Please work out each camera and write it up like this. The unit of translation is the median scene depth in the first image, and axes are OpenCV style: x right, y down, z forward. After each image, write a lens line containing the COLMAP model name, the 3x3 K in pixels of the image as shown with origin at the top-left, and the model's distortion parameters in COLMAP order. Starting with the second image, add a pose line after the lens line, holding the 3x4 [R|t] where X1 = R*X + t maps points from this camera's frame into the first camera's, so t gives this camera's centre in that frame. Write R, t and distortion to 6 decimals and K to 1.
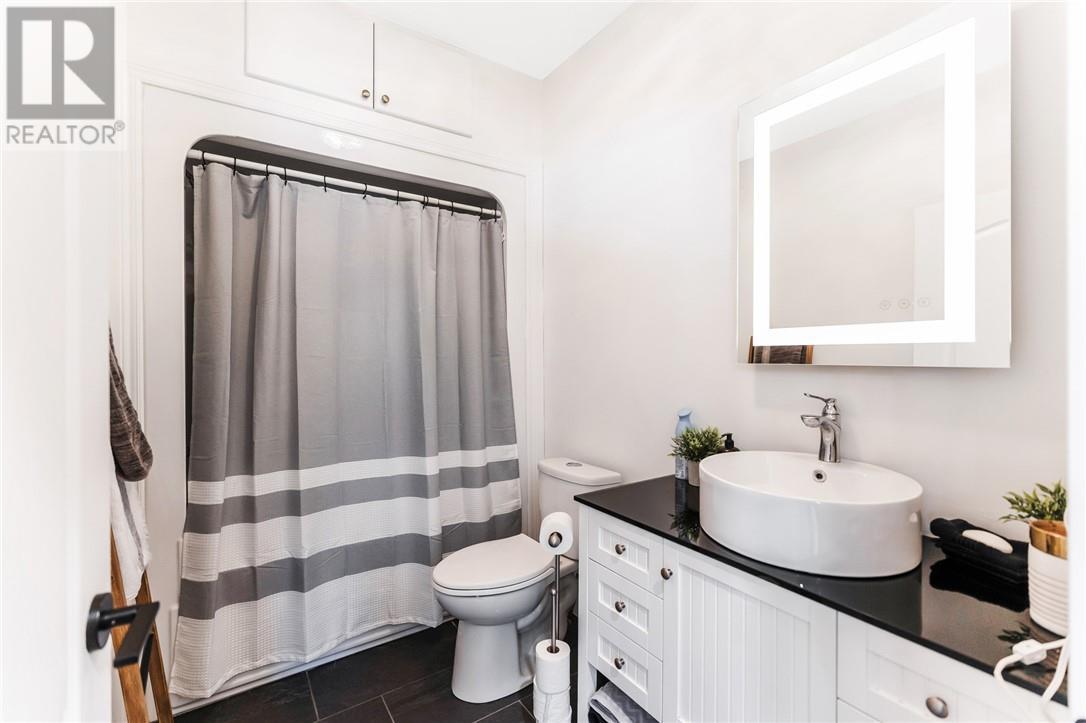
lens RADIAL K [[463.1, 0, 540.8], [0, 463.1, 357.0], [0, 0, 1]] dist [-0.010406, 0.007803]
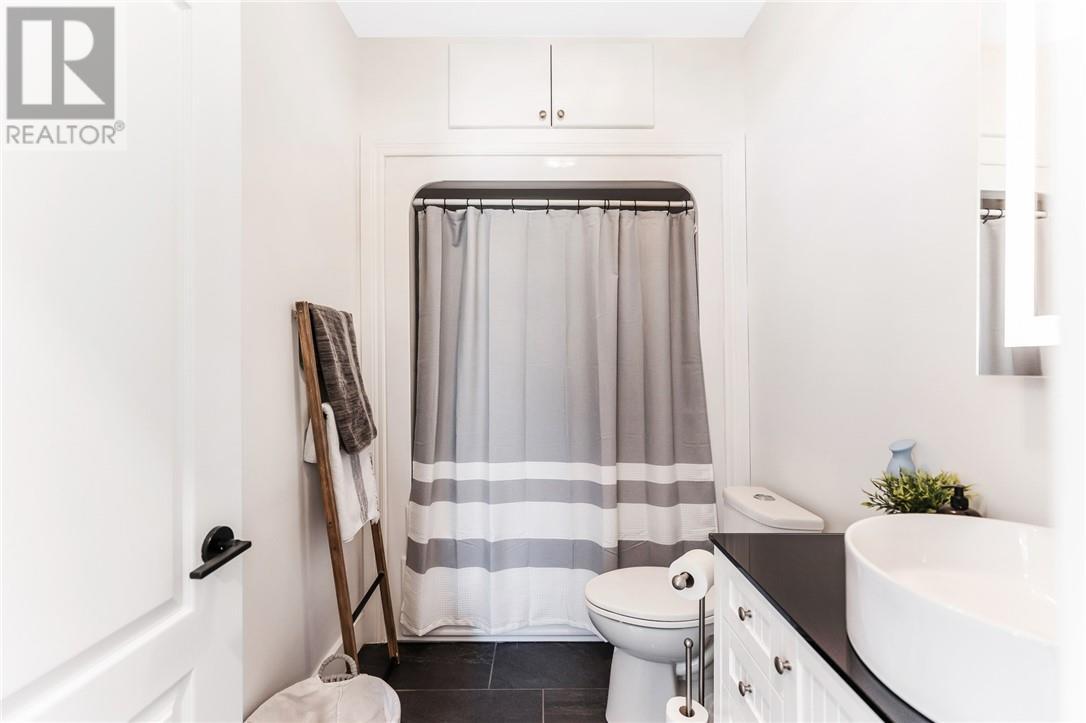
lens RADIAL K [[469.5, 0, 547.3], [0, 469.5, 363.0], [0, 0, 1]] dist [-0.013922, 0.009314]
pose [[0.833779, 0.003180, -0.552090, 0.217197], [-0.005037, 0.999986, -0.001847, 0.000708], [0.552076, 0.004320, 0.833783, 0.112906]]
